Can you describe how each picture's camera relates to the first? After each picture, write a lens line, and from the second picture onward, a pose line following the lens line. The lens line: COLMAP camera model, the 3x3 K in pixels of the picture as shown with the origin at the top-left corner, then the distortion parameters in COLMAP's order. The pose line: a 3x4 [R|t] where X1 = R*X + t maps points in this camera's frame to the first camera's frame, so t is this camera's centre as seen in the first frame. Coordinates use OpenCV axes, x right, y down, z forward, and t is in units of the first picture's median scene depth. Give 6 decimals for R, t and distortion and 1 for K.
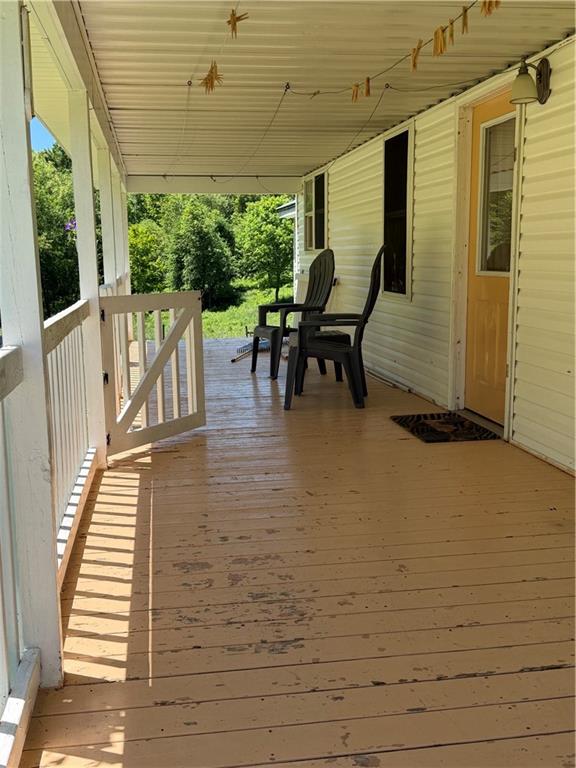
lens RADIAL K [[838.7, 0, 288.0], [0, 838.7, 384.0], [0, 0, 1]] dist [0.205547, -0.427358]
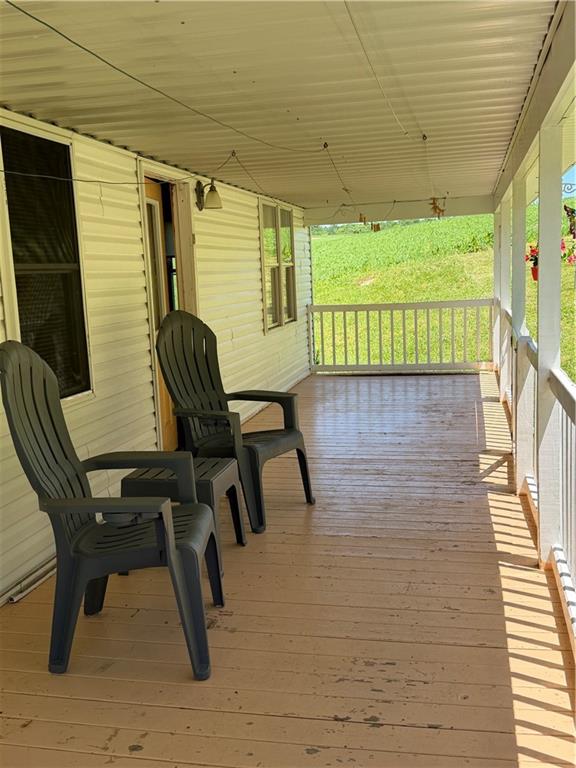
lens RADIAL K [[838.7, 0, 288.0], [0, 838.7, 384.0], [0, 0, 1]] dist [0.205547, -0.427358]
pose [[-0.930548, 0.021480, 0.365540, -0.382222], [0.107852, 0.970071, 0.217554, -0.350685], [-0.349927, 0.241868, -0.905014, 2.288828]]
